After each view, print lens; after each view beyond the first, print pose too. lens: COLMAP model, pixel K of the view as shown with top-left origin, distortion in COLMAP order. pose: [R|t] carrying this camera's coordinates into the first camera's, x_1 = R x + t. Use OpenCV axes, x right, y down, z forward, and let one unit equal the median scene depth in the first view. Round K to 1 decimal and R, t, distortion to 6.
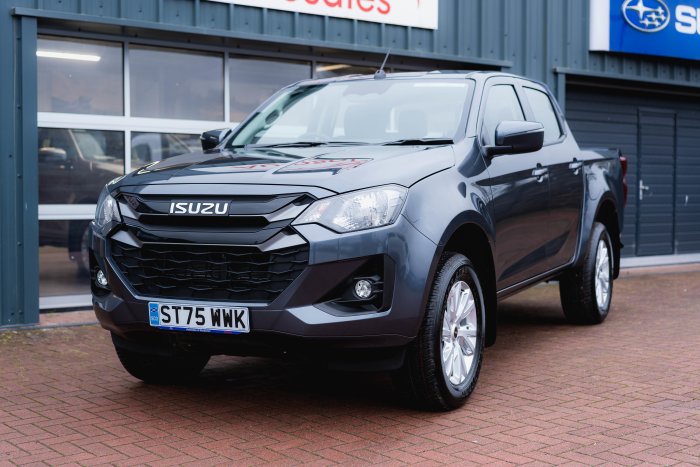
lens RADIAL K [[1128.8, 0, 350.0], [0, 1128.8, 233.5], [0, 0, 1]] dist [-0.007347, 0.015170]
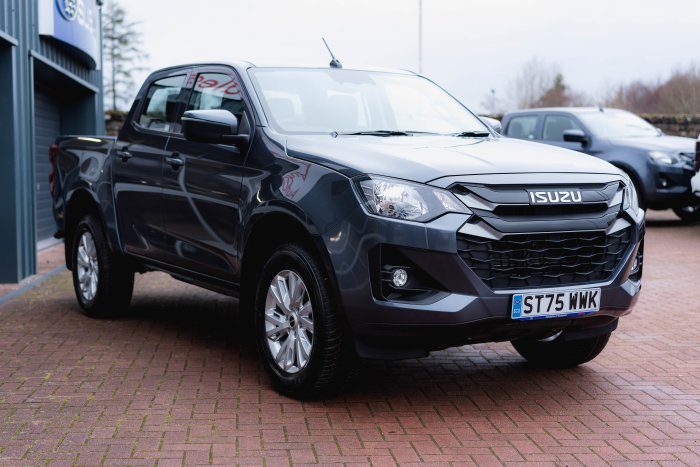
lens RADIAL K [[1128.8, 0, 350.0], [0, 1128.8, 233.5], [0, 0, 1]] dist [-0.007347, 0.015170]
pose [[0.543358, -0.051642, 0.837911, -1.083853], [0.043083, 0.998506, 0.033602, -0.031320], [-0.838395, 0.017842, 0.544771, 0.594332]]
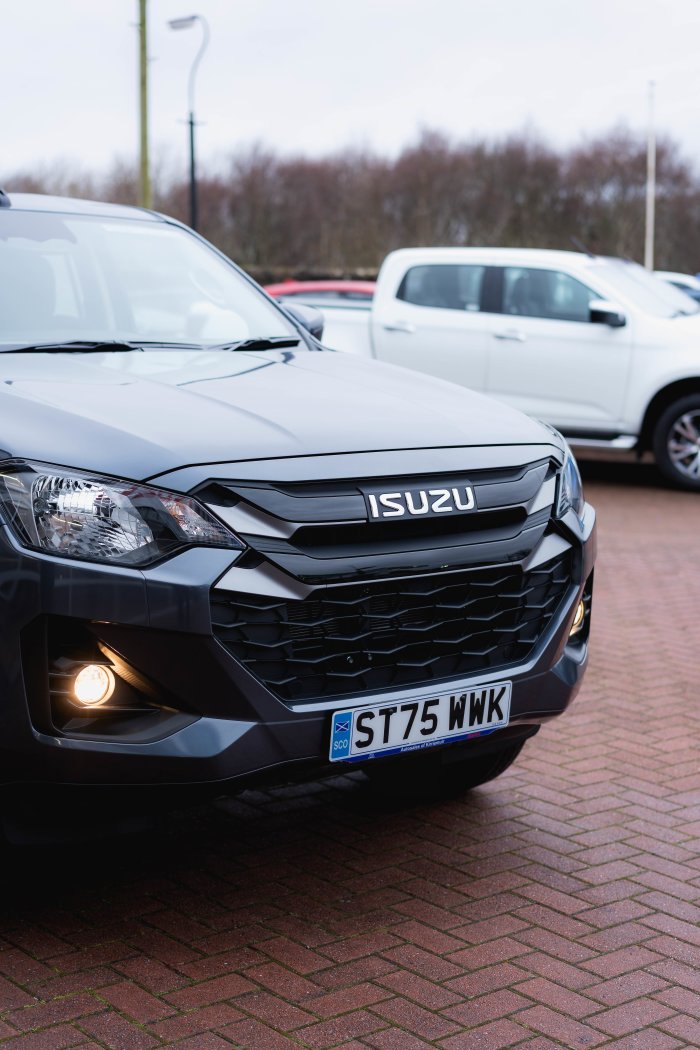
lens RADIAL K [[1654.3, 0, 350.0], [0, 1654.3, 525.0], [0, 0, 1]] dist [0.018603, 0.074453]
pose [[0.429764, -0.109124, 0.896323, -0.787347], [0.038433, 0.993981, 0.102586, -0.086664], [-0.902123, -0.009639, 0.431371, 0.710790]]
